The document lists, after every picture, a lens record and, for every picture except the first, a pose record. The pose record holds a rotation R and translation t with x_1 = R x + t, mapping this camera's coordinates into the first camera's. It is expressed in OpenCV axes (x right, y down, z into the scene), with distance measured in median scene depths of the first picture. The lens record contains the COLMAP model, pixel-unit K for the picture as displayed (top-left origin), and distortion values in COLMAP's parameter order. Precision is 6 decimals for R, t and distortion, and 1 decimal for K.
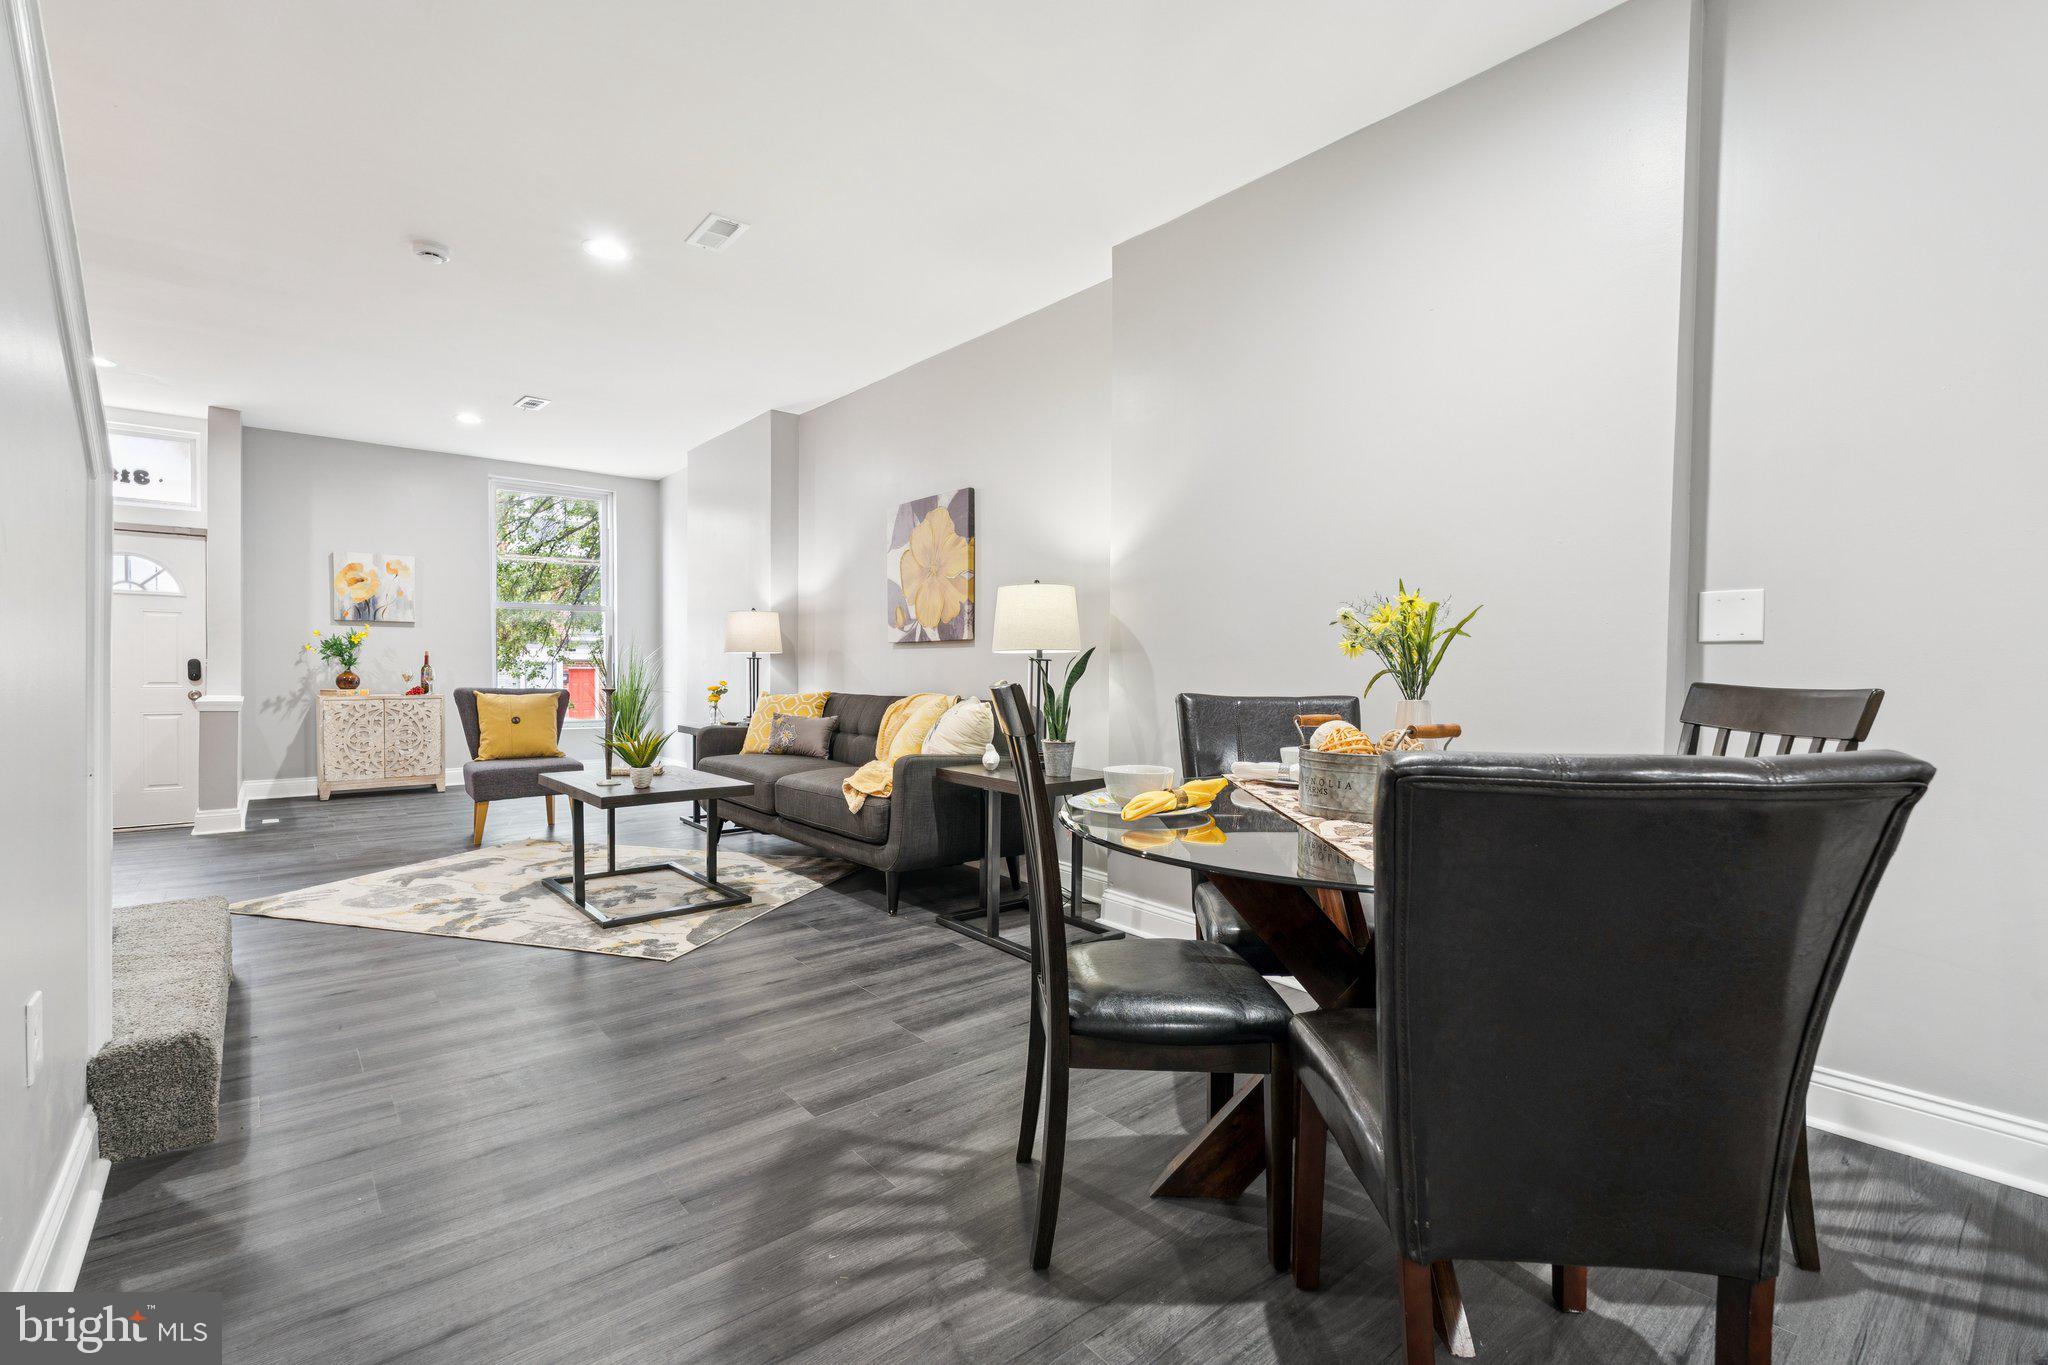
lens RADIAL K [[886.5, 0, 910.2], [0, 886.5, 687.0], [0, 0, 1]] dist [-0.000833, 0.000119]
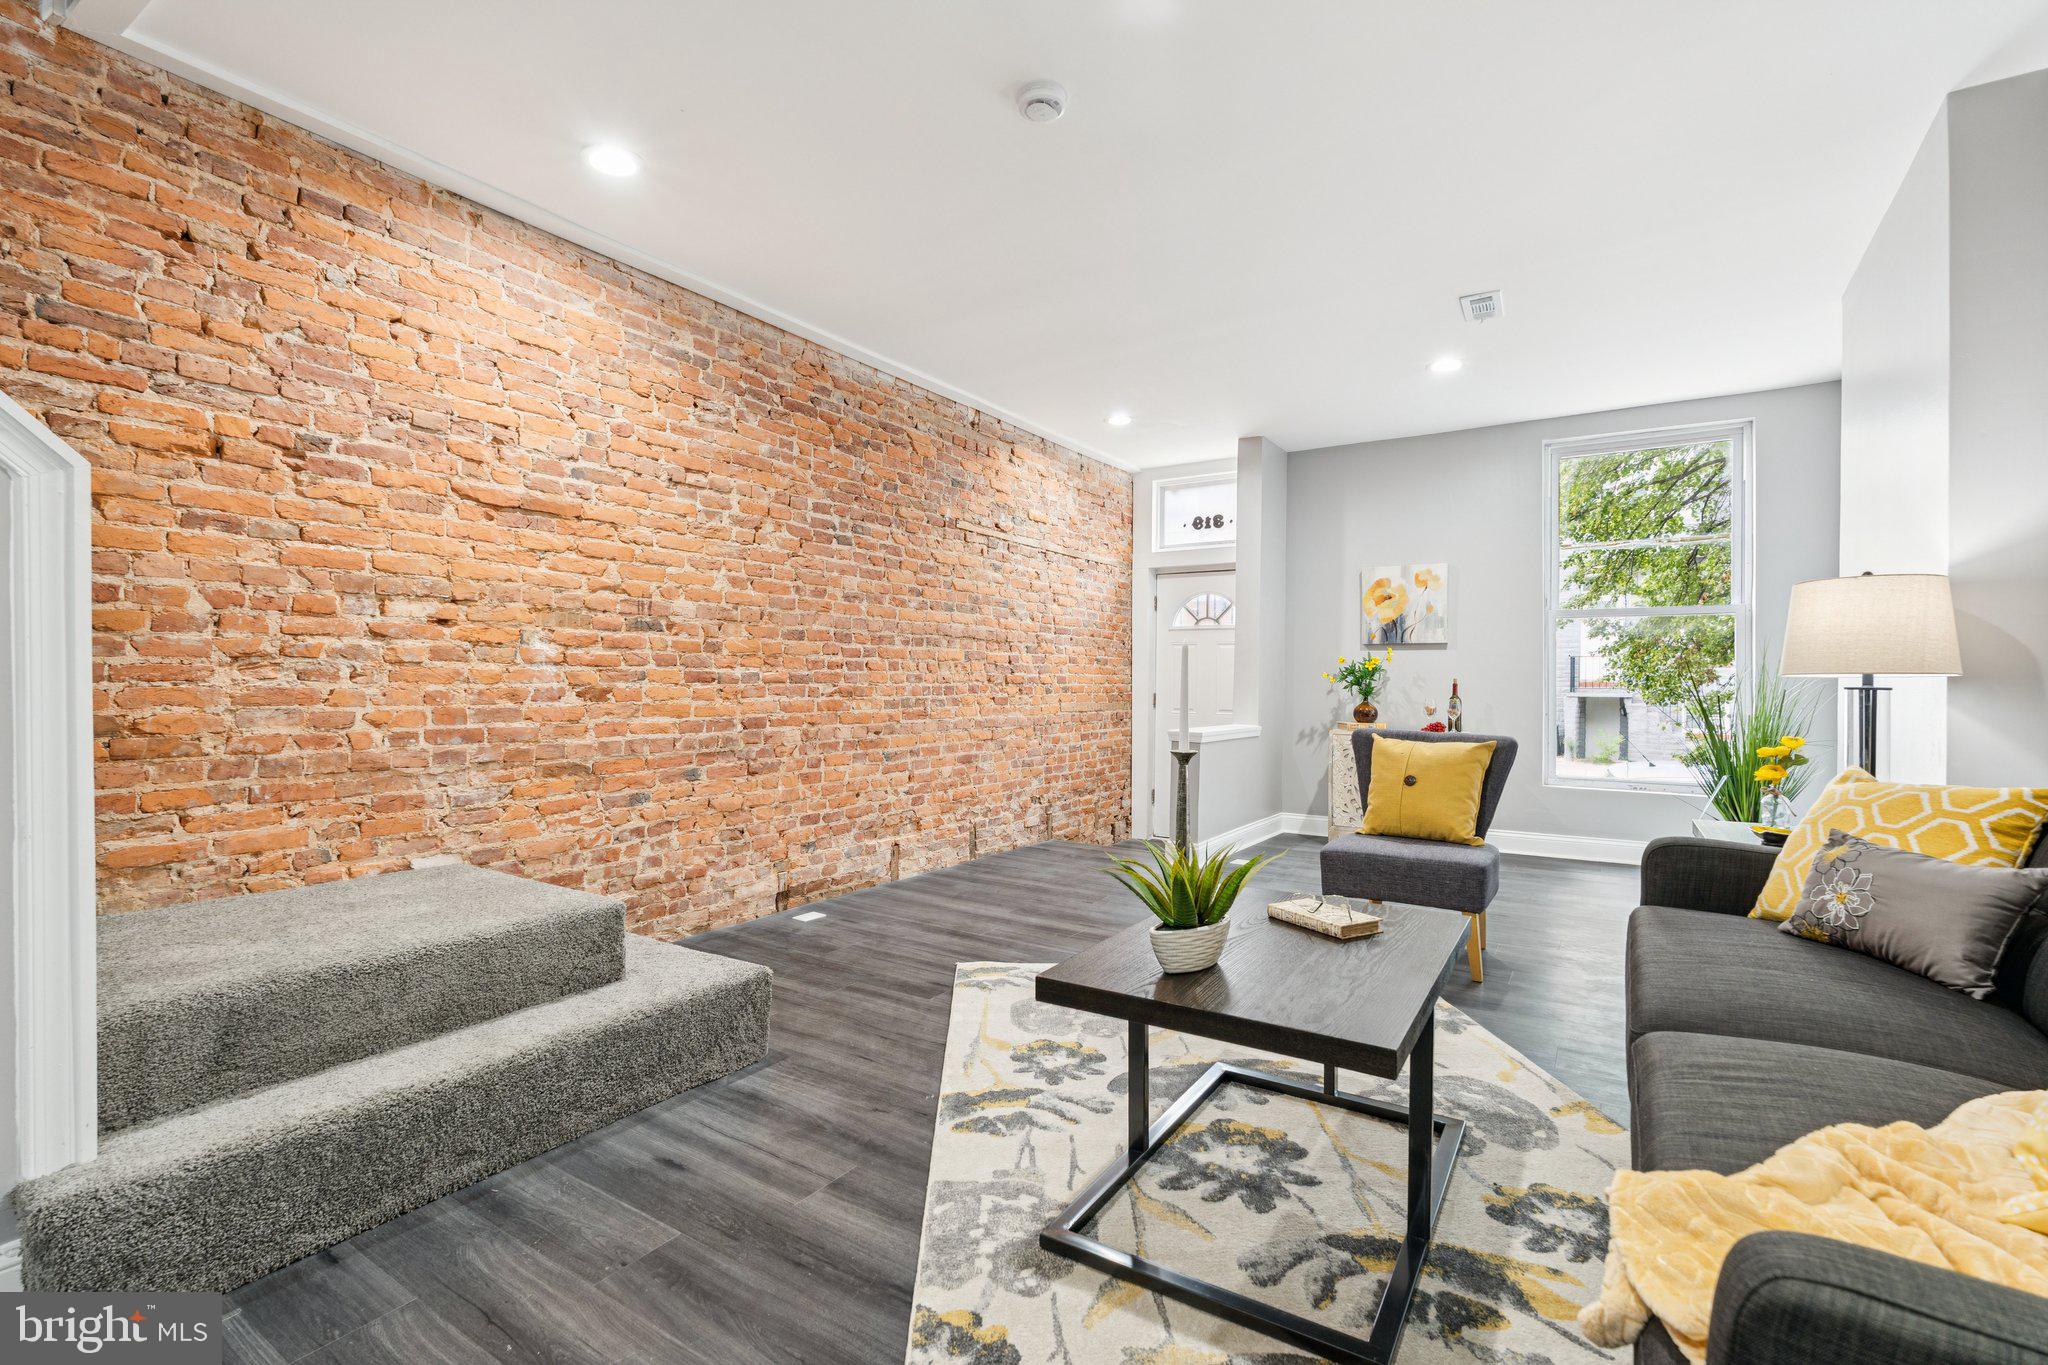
lens RADIAL K [[874.4, 0, 1088.3], [0, 874.4, 684.6], [0, 0, 1]] dist [-0.002509, -0.000112]
pose [[0.394222, -0.002670, -0.919011, 0.068489], [-0.028752, 0.999470, -0.015238, -0.018898], [0.918565, 0.032431, 0.393936, 0.539991]]
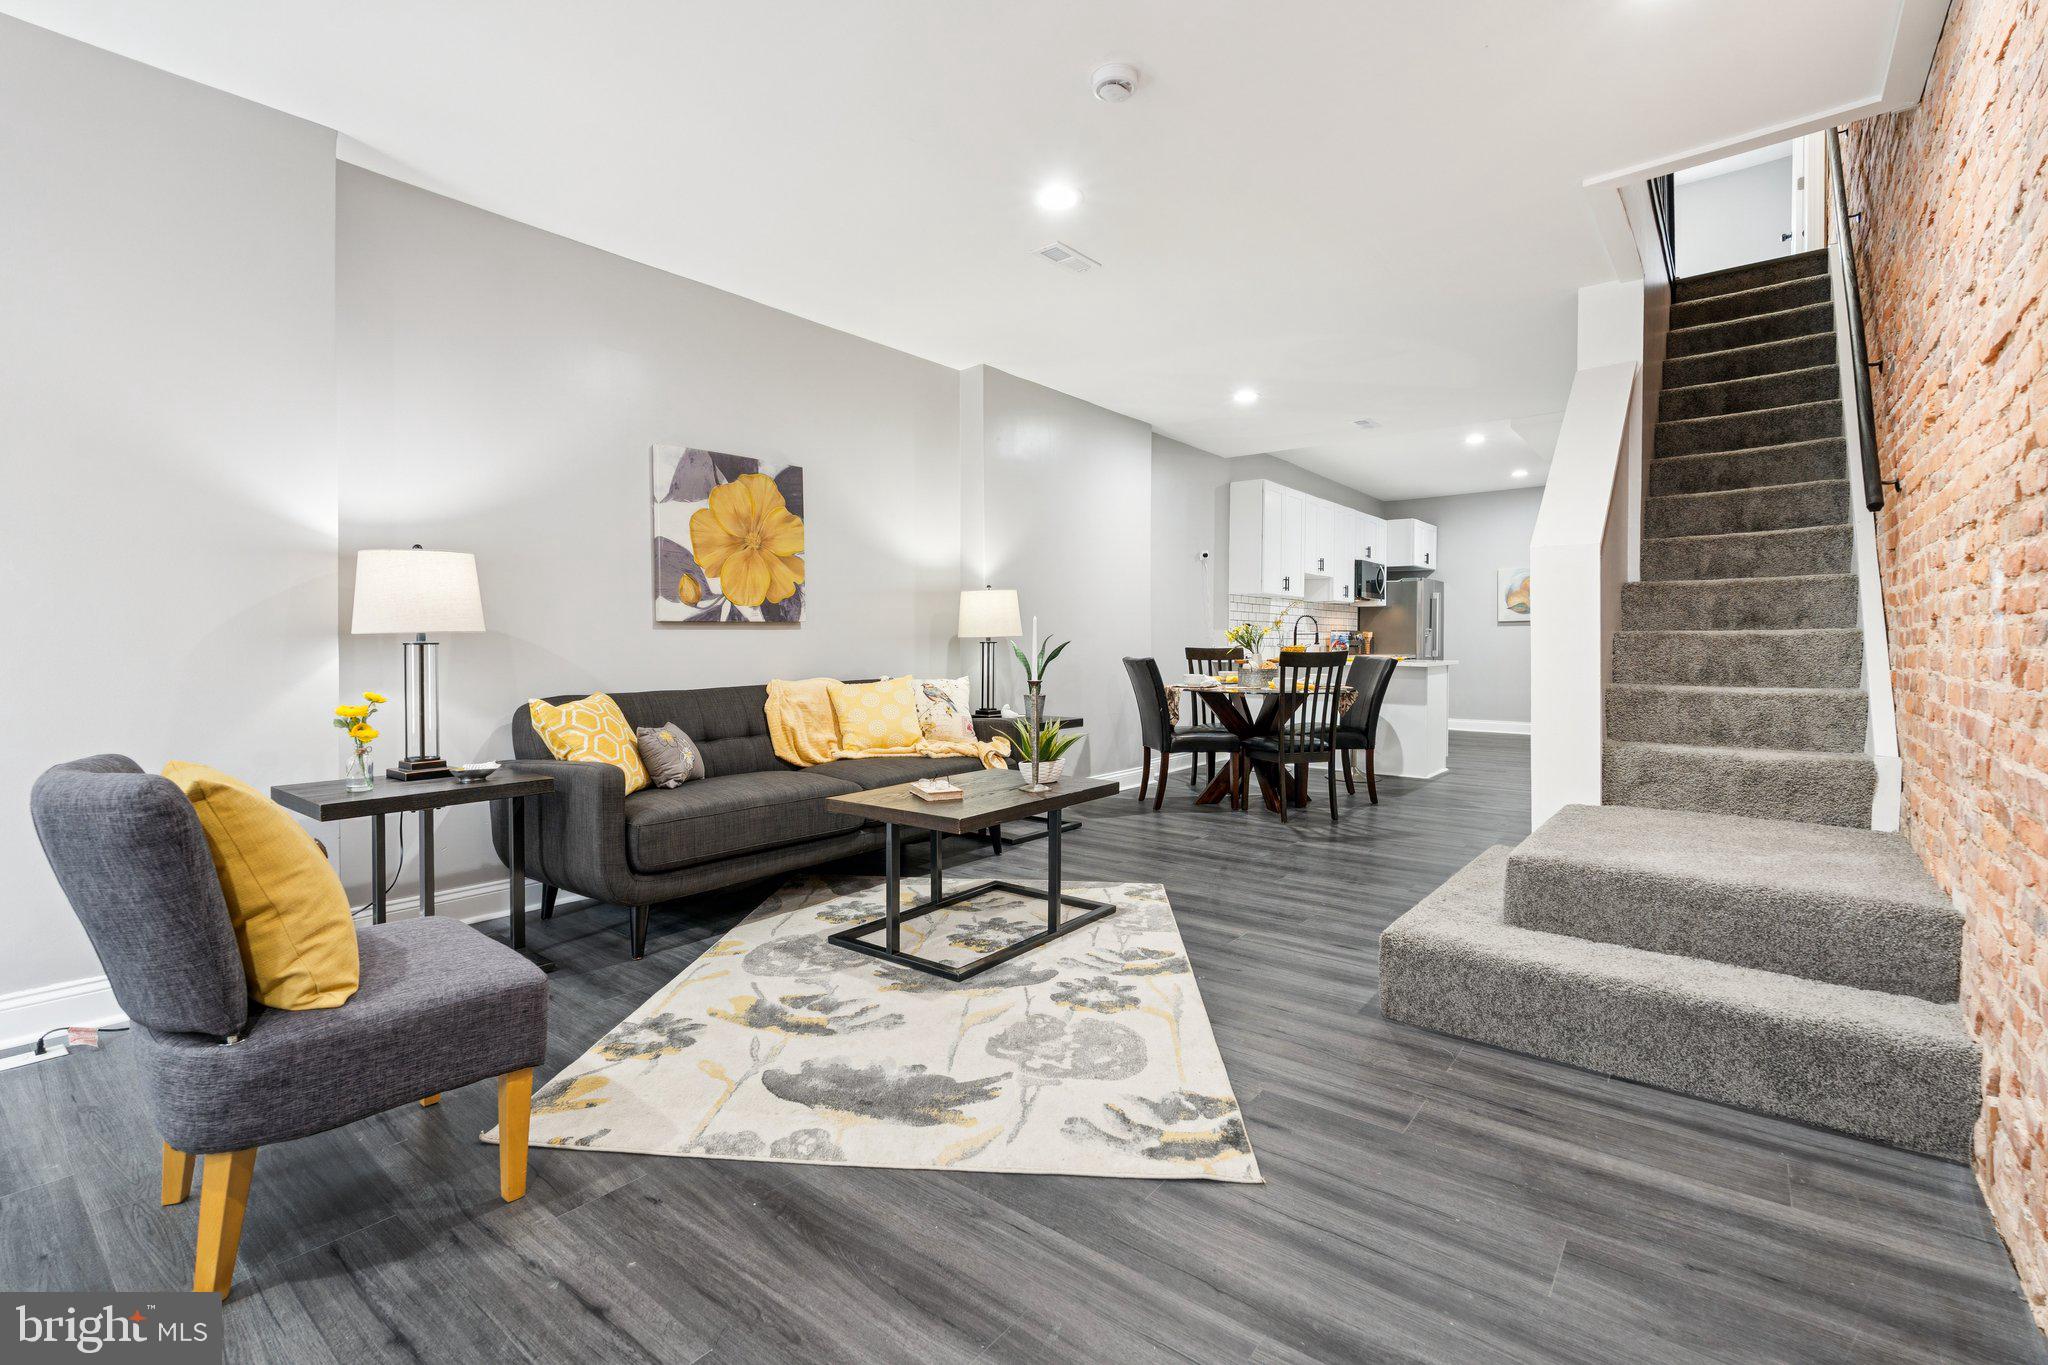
lens RADIAL K [[929.4, 0, 1079.0], [0, 929.4, 652.9], [0, 0, 1]] dist [-0.002632, -0.000197]
pose [[-0.293702, -0.022254, 0.955638, -0.878424], [0.025431, 0.999193, 0.031084, -0.037616], [-0.955559, 0.033433, -0.292899, 0.877465]]
